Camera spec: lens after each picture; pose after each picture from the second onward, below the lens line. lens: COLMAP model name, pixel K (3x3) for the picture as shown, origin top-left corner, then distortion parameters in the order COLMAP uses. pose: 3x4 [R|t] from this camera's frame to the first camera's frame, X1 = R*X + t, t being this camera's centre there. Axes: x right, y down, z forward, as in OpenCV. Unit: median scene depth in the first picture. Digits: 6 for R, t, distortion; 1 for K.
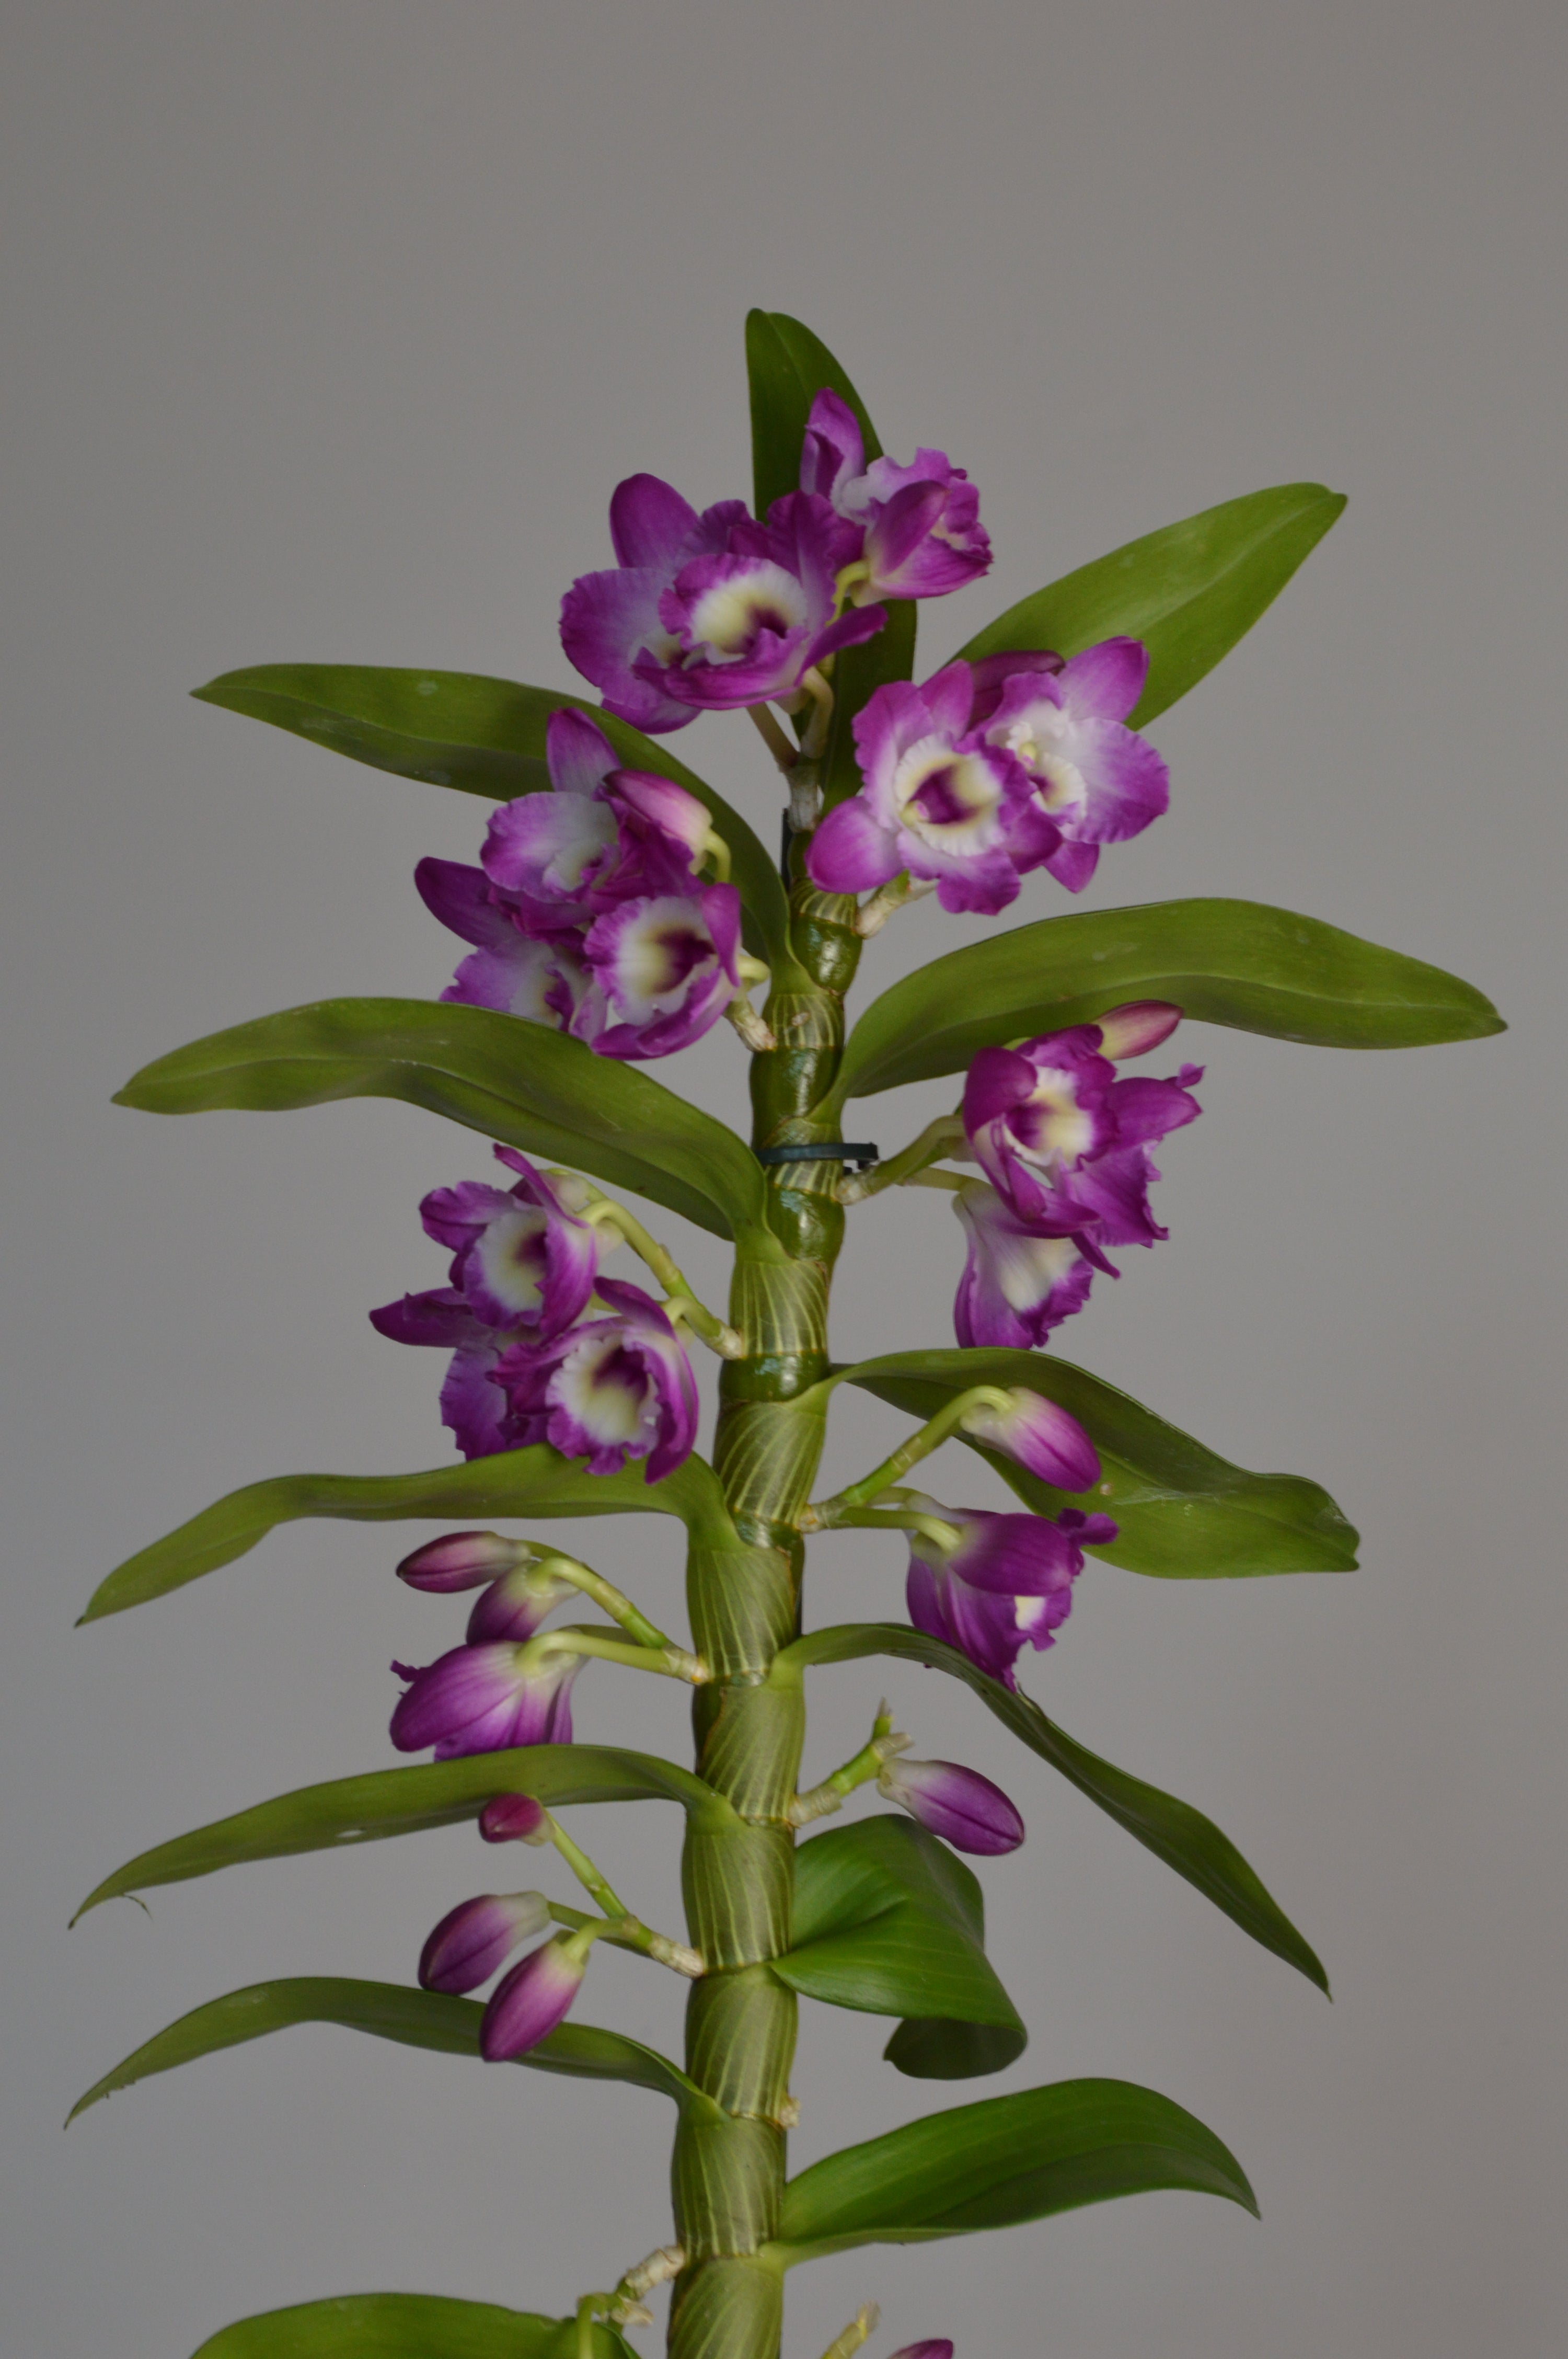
lens RADIAL K [[4459.7, 0, 669.6], [0, 4459.7, 1184.8], [0, 0, 1]] dist [0.028249, 0.069346]
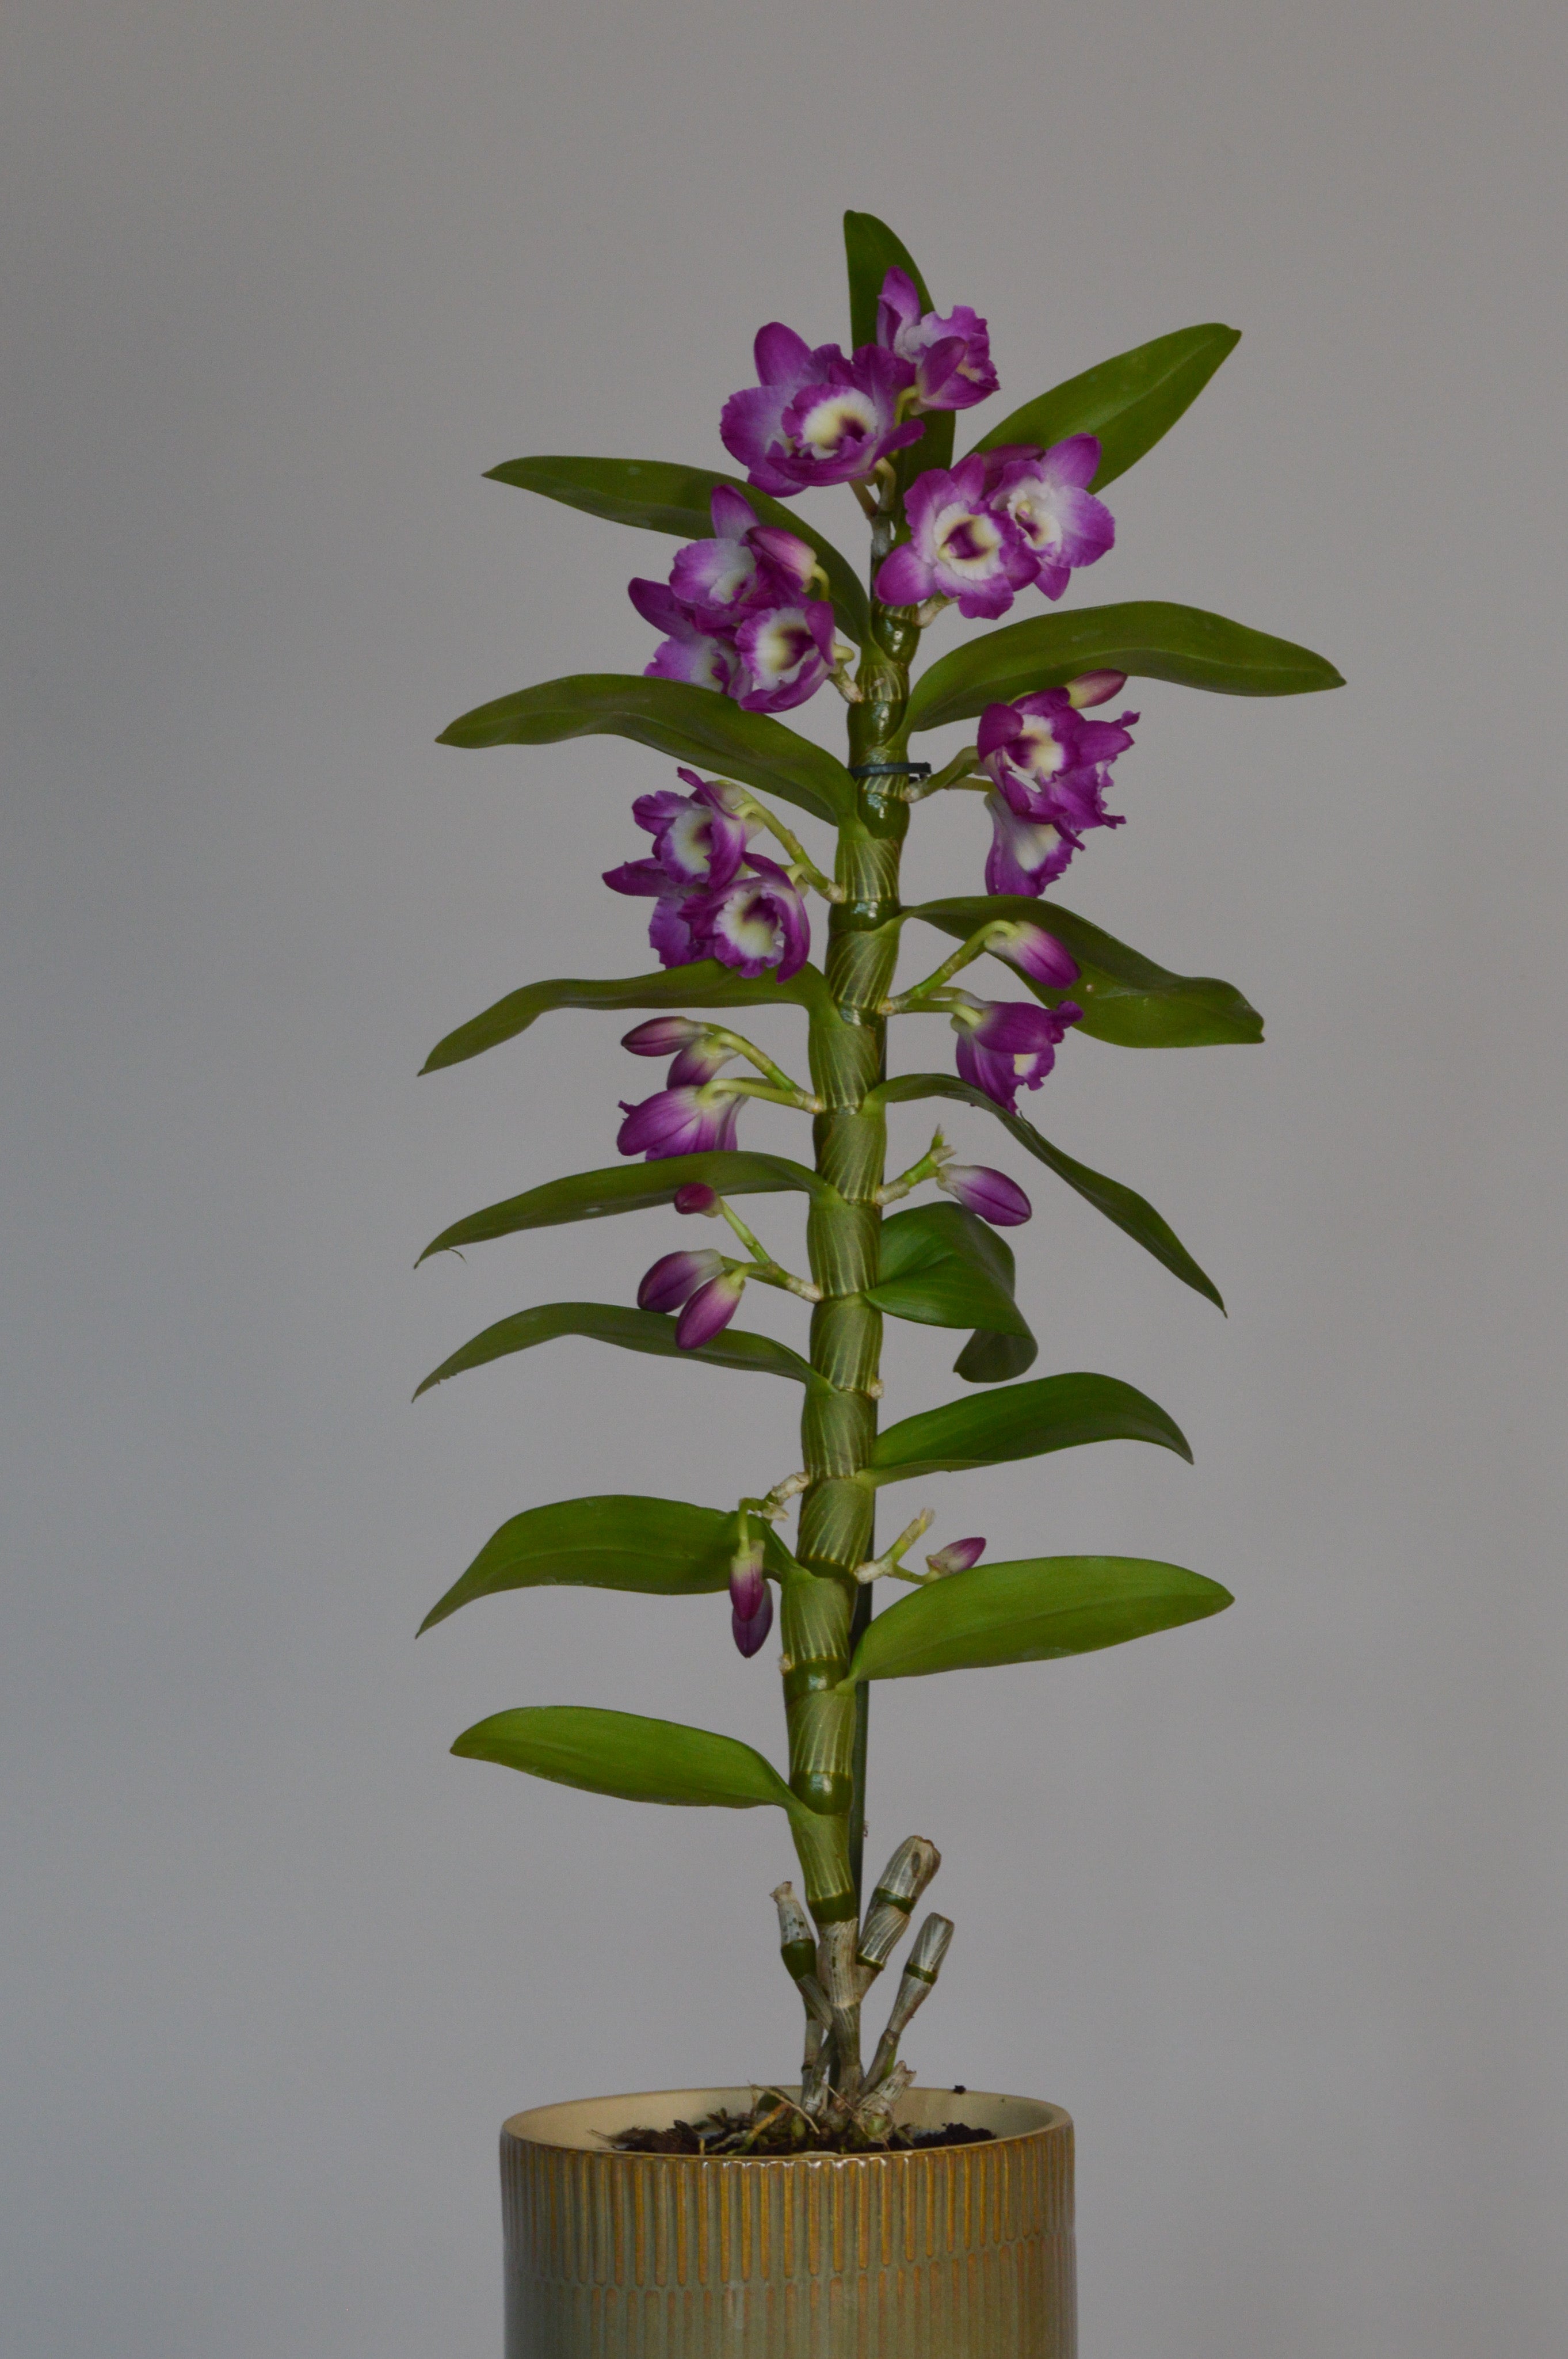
lens RADIAL K [[6078.4, 0, 874.3], [0, 6078.4, 1179.9], [0, 0, 1]] dist [0.007135, 0.377239]
pose [[0.999339, -0.003237, -0.036218, 0.103331], [0.006289, 0.996405, 0.084482, -0.043391], [0.035815, -0.084654, 0.995767, -1.104803]]
